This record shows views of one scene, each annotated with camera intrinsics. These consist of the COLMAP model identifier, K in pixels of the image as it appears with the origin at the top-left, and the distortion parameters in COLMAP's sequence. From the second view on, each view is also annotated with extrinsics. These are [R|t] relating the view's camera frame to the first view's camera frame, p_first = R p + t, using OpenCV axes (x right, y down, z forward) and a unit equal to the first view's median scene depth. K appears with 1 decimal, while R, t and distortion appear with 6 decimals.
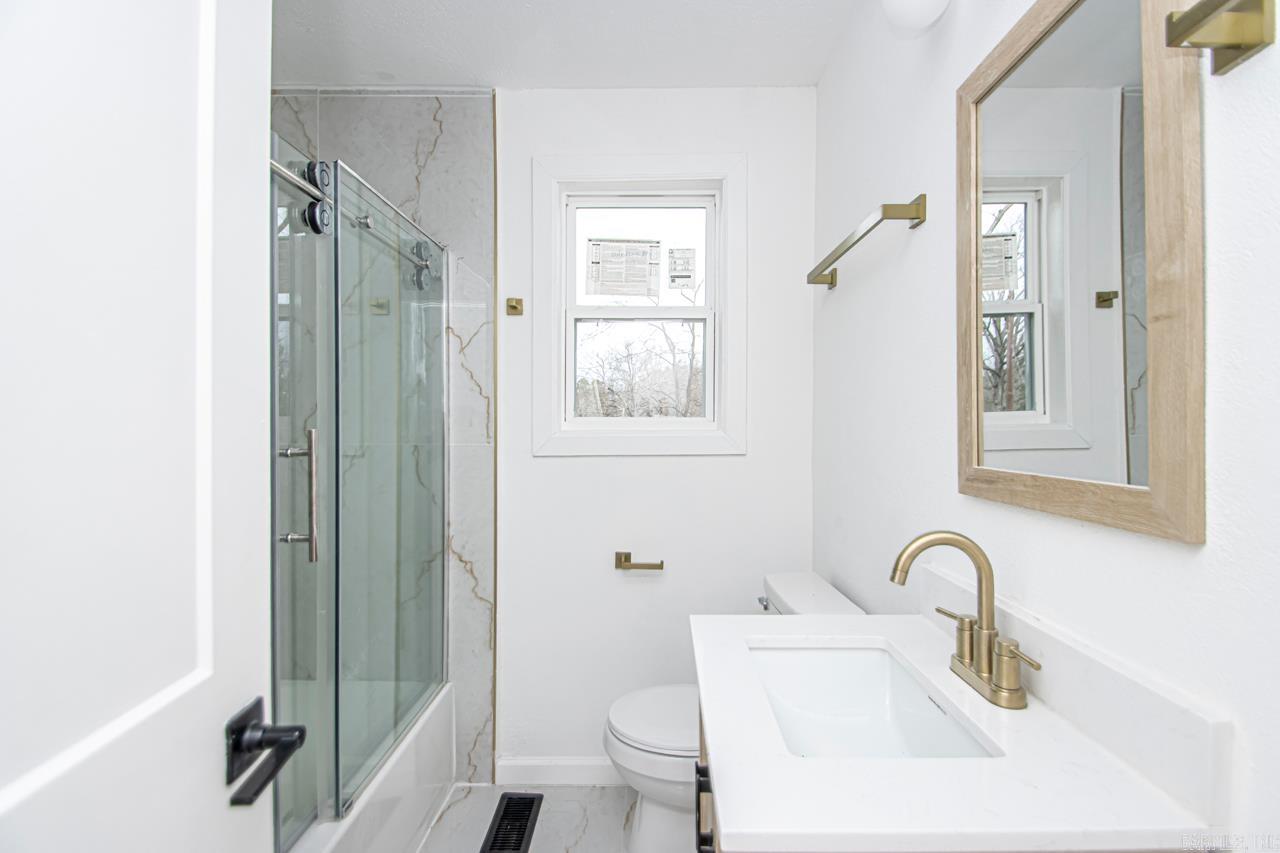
lens RADIAL K [[604.2, 0, 648.6], [0, 604.2, 425.4], [0, 0, 1]] dist [0.023695, -0.003754]
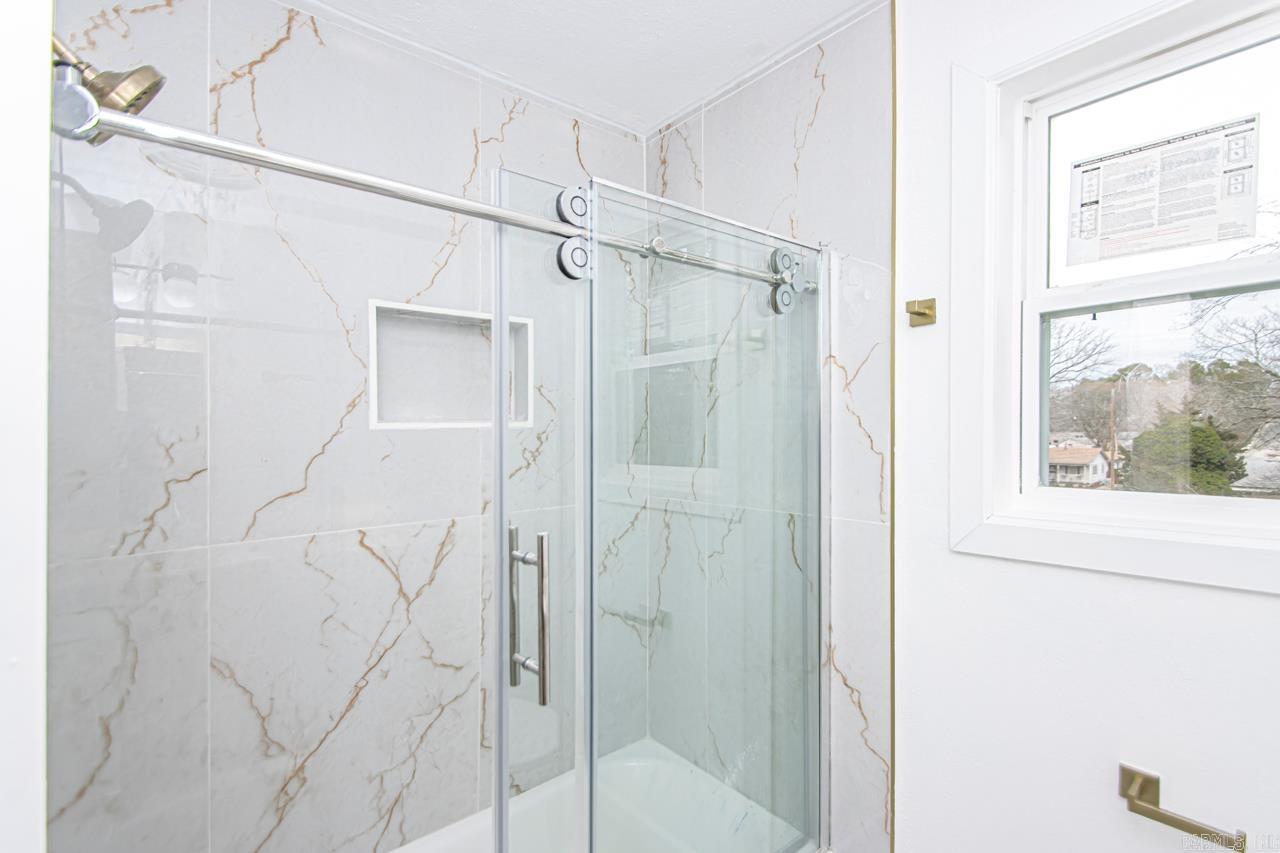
lens RADIAL K [[604.2, 0, 649.6], [0, 604.2, 432.3], [0, 0, 1]] dist [0.023695, -0.003754]
pose [[0.644131, -0.003417, -0.764907, 0.085595], [0.014977, 0.999855, 0.008146, -0.079359], [0.764768, -0.016703, 0.644089, 0.364748]]
